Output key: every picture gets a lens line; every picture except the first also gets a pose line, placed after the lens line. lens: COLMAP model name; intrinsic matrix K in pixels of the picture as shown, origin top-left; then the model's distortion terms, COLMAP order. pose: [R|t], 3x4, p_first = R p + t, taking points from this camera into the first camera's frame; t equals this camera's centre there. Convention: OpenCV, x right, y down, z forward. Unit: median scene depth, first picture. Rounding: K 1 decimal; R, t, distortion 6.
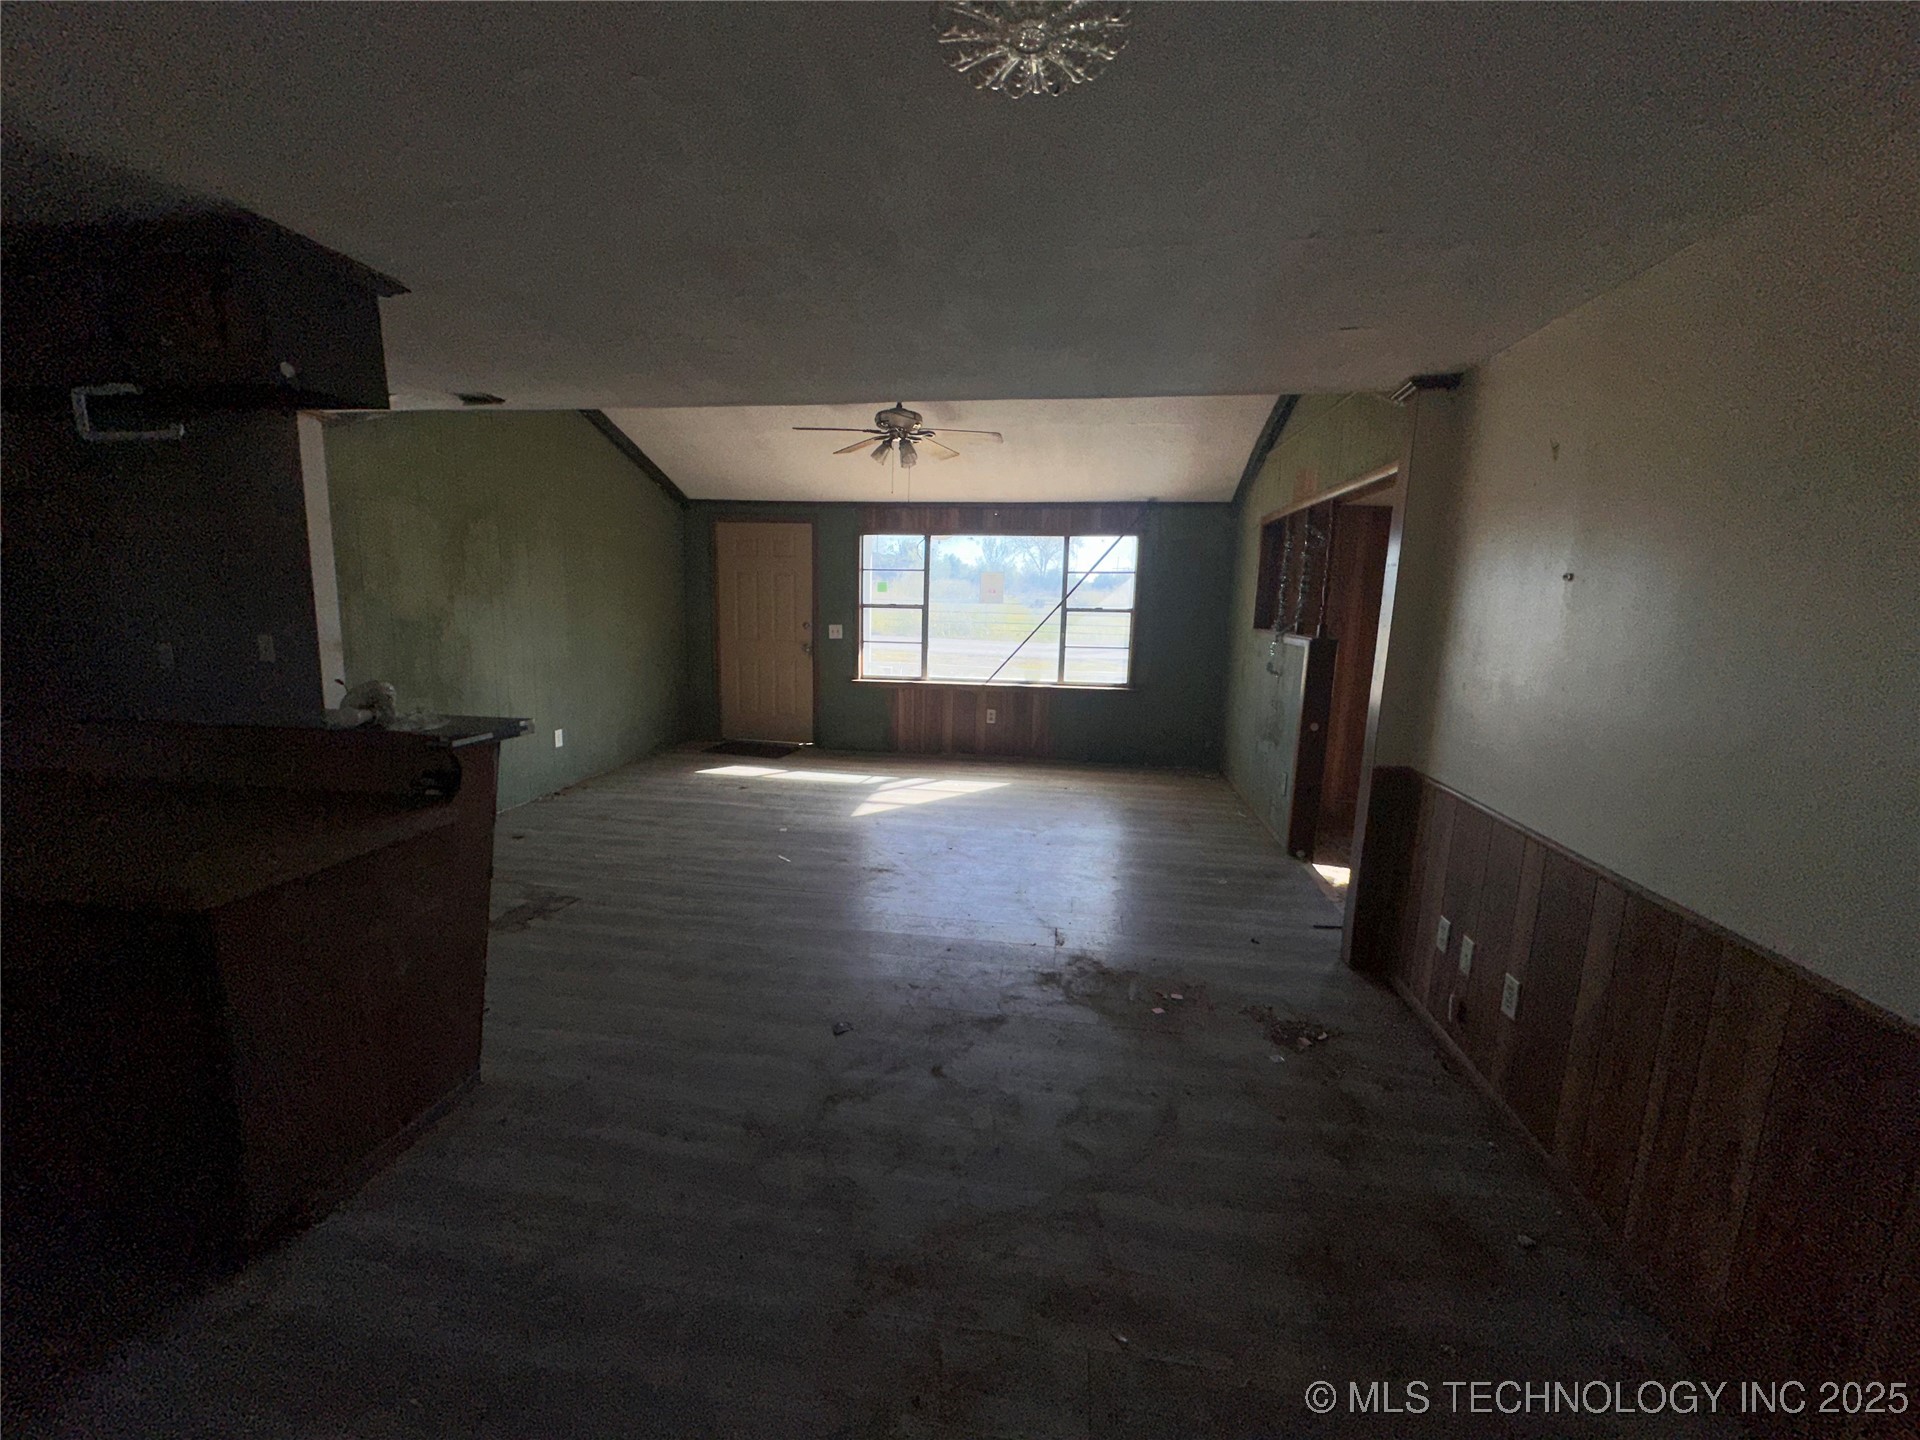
lens RADIAL K [[769.2, 0, 955.7], [0, 769.2, 717.5], [0, 0, 1]] dist [-0.002567, 0.001383]
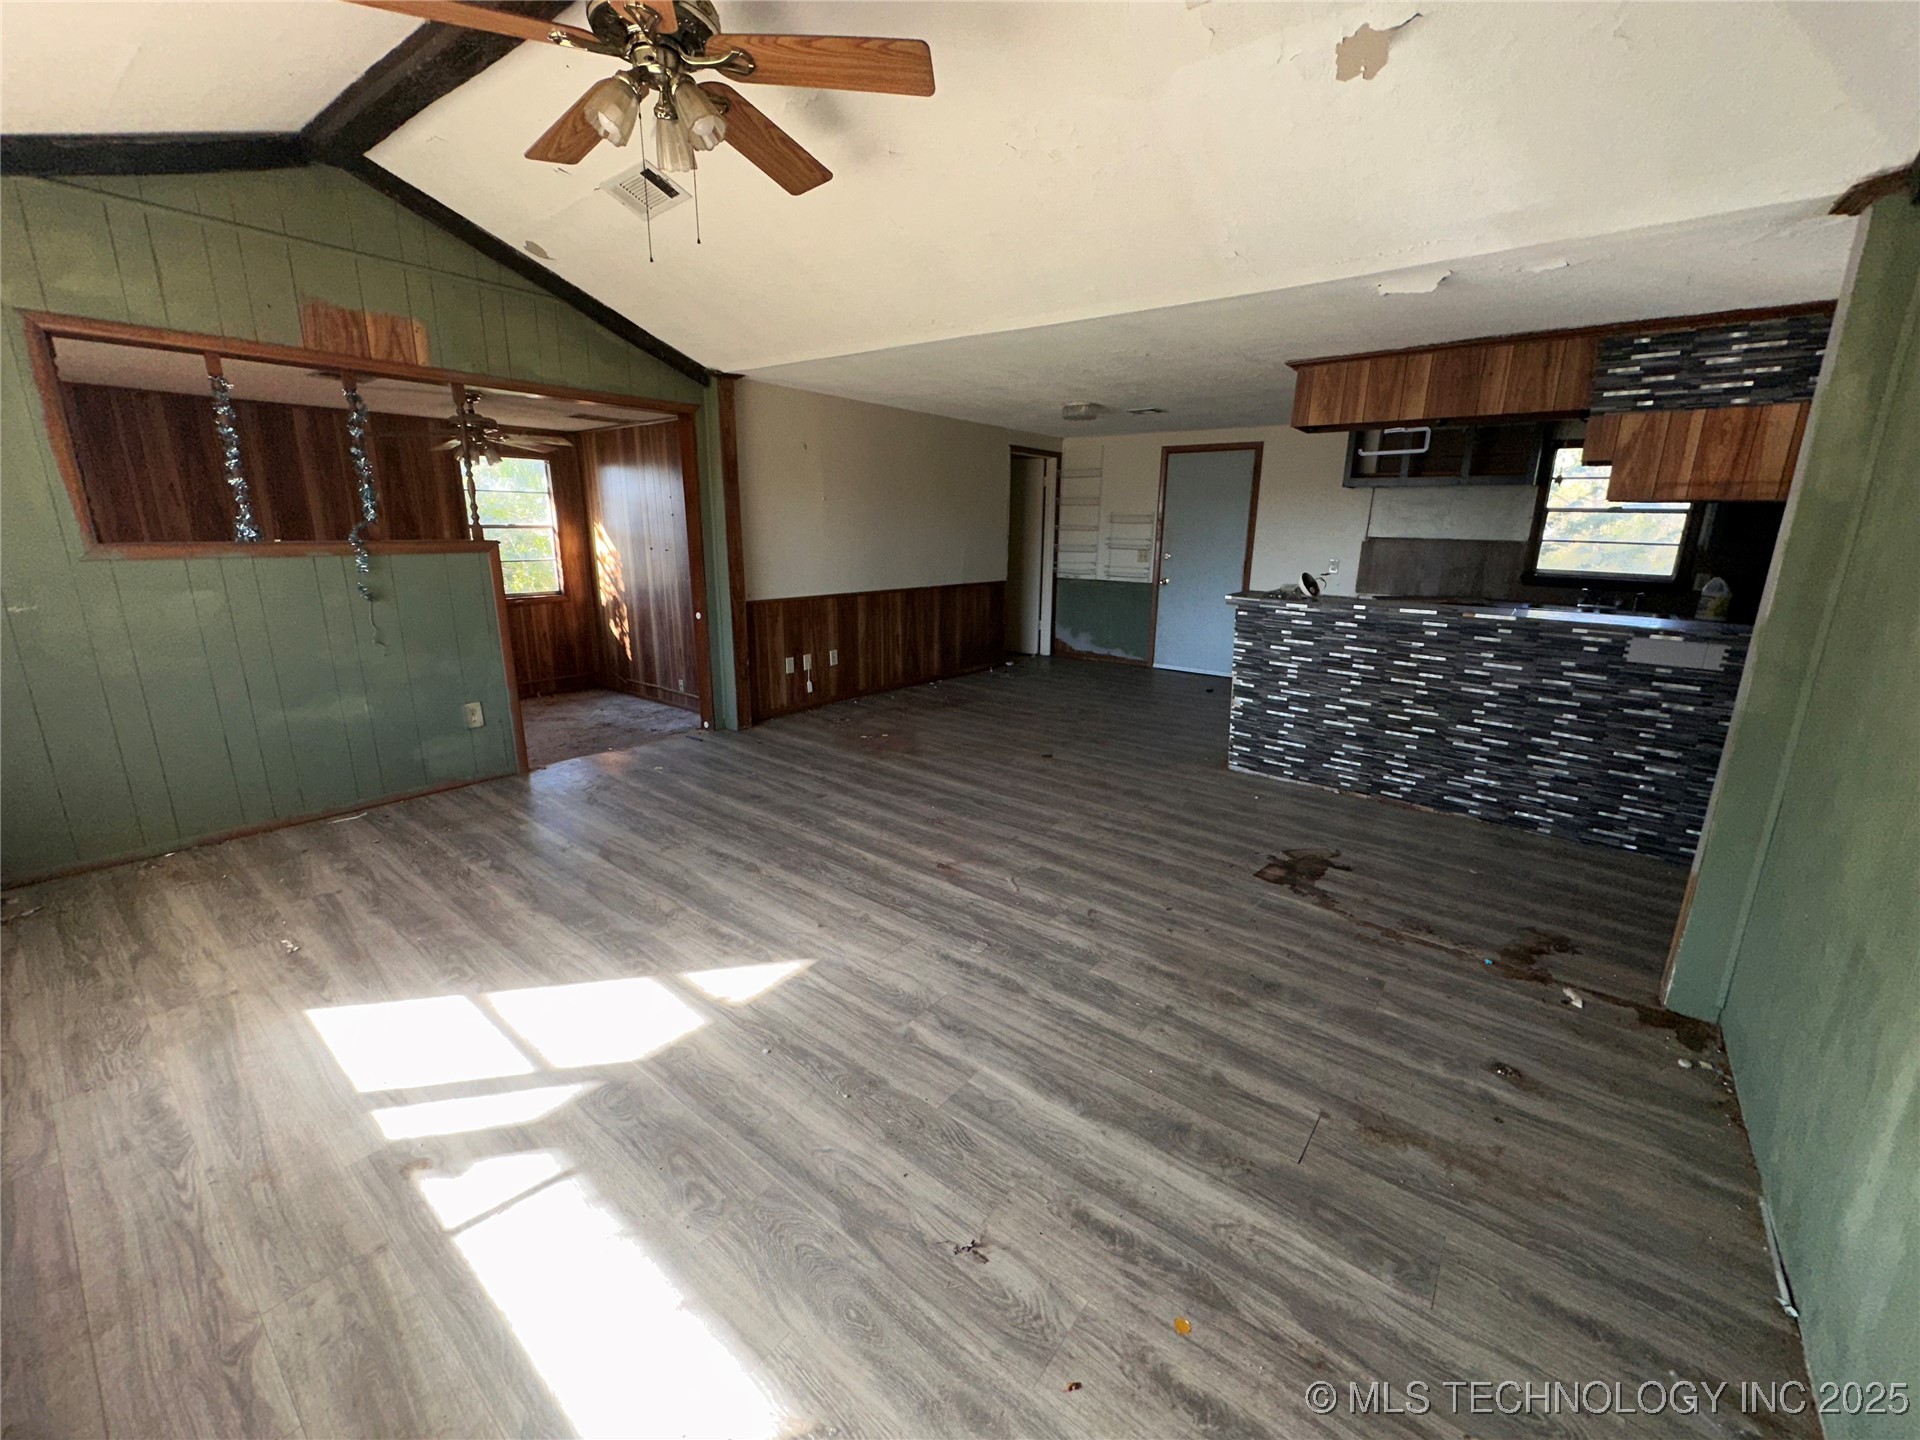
lens RADIAL K [[769.2, 0, 961.0], [0, 769.2, 714.4], [0, 0, 1]] dist [-0.002567, 0.001383]
pose [[-0.869148, -0.156903, 0.469003, -0.574562], [0.045903, 0.918650, 0.392397, -0.290636], [-0.492417, 0.362579, -0.791240, 1.778720]]
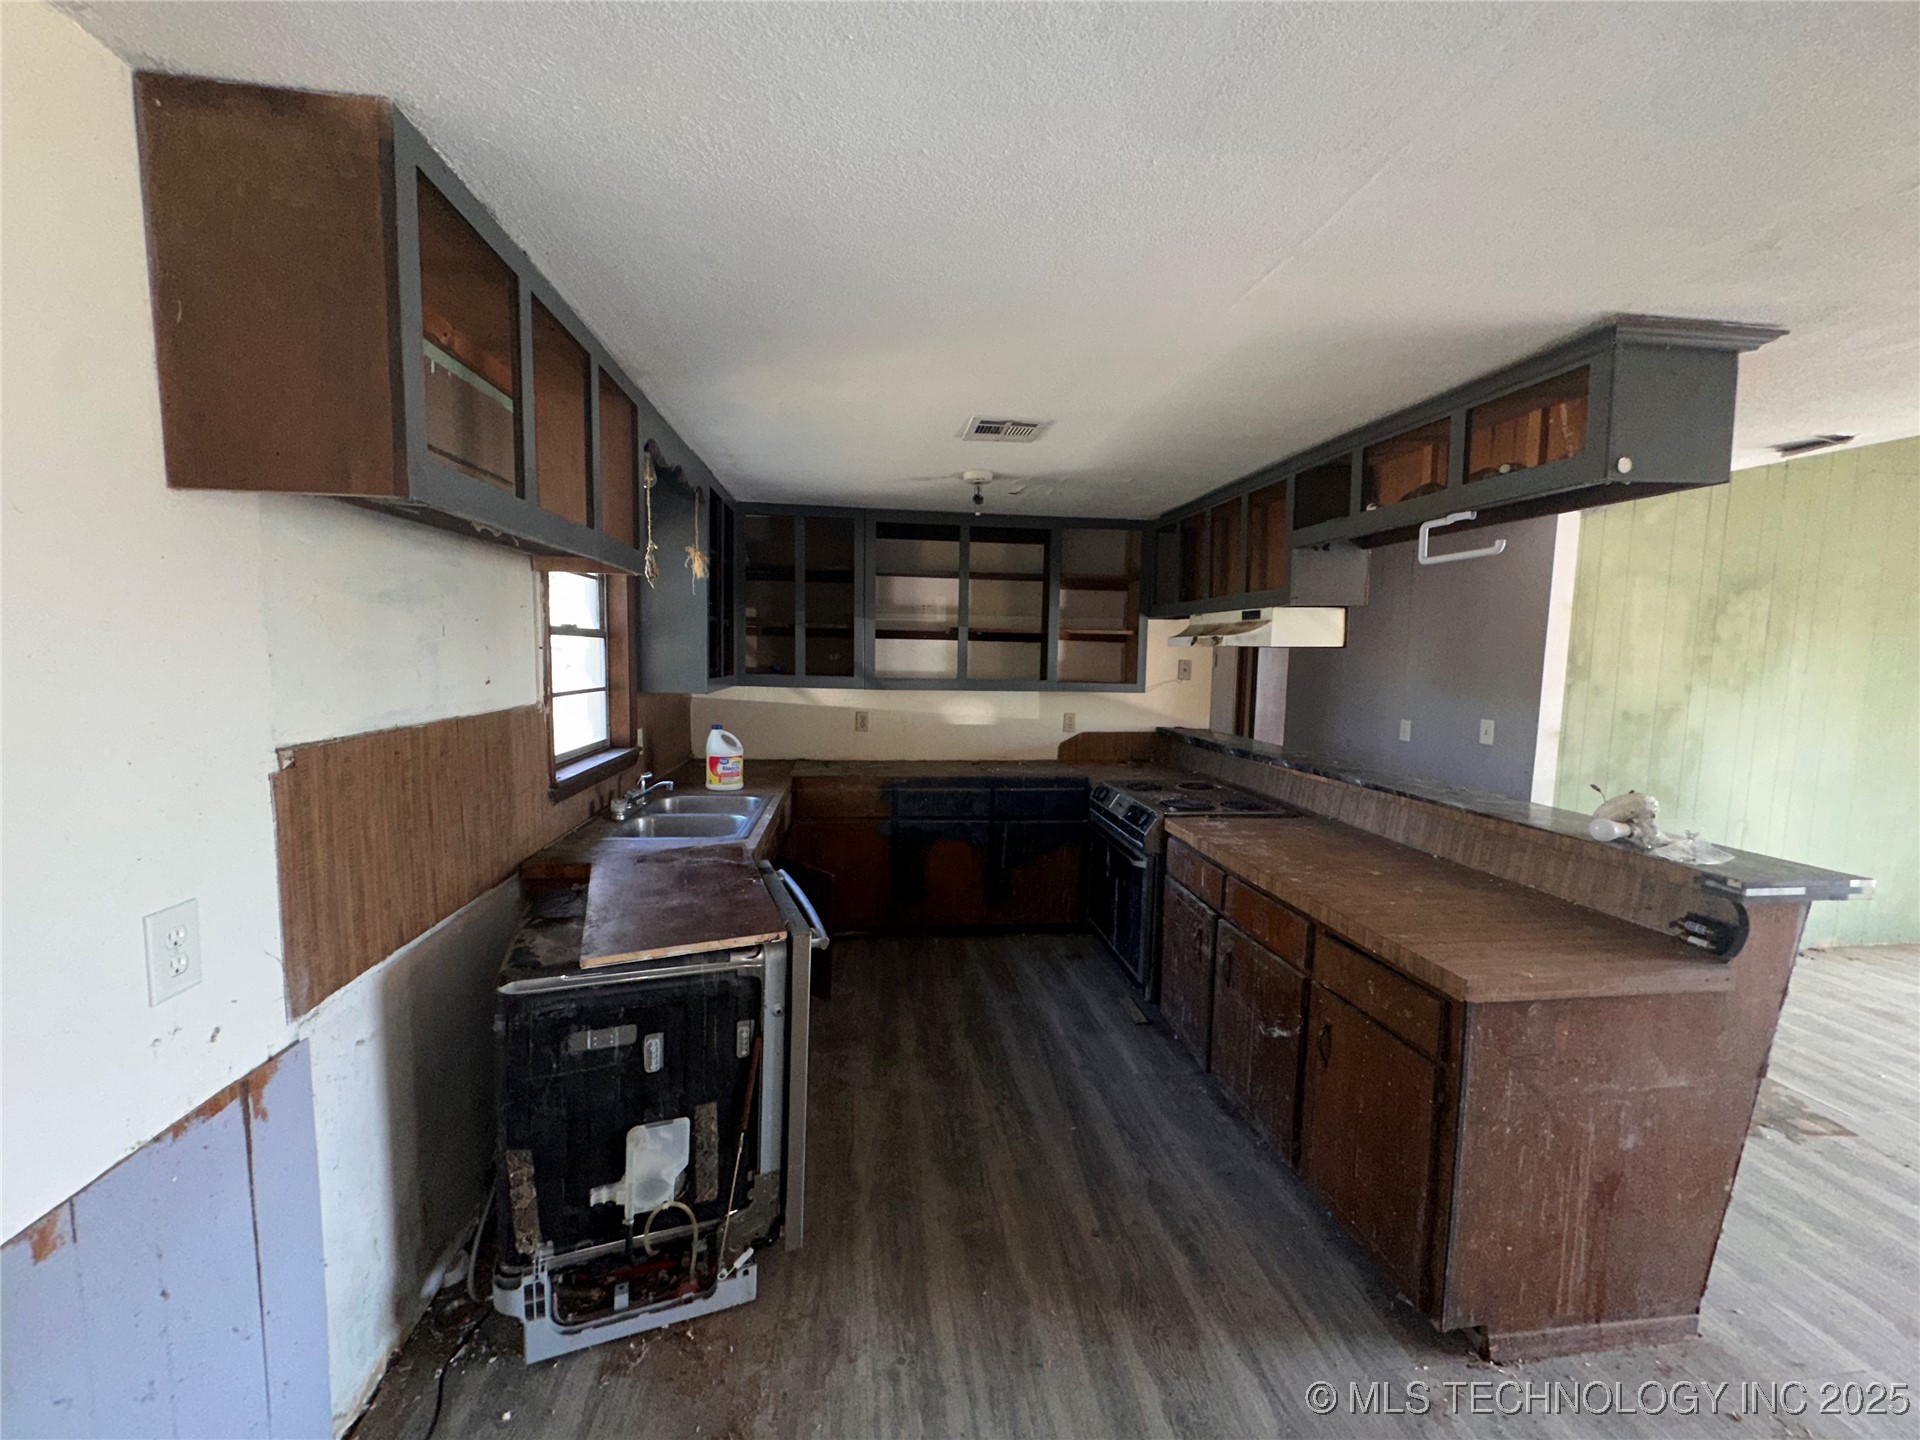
lens RADIAL K [[769.2, 0, 961.3], [0, 769.2, 718.9], [0, 0, 1]] dist [-0.002567, 0.001383]
pose [[0.281088, 0.069003, -0.957198, -0.083309], [-0.159233, 0.986940, 0.024387, -0.017875], [0.946380, 0.145562, 0.288404, -0.000080]]
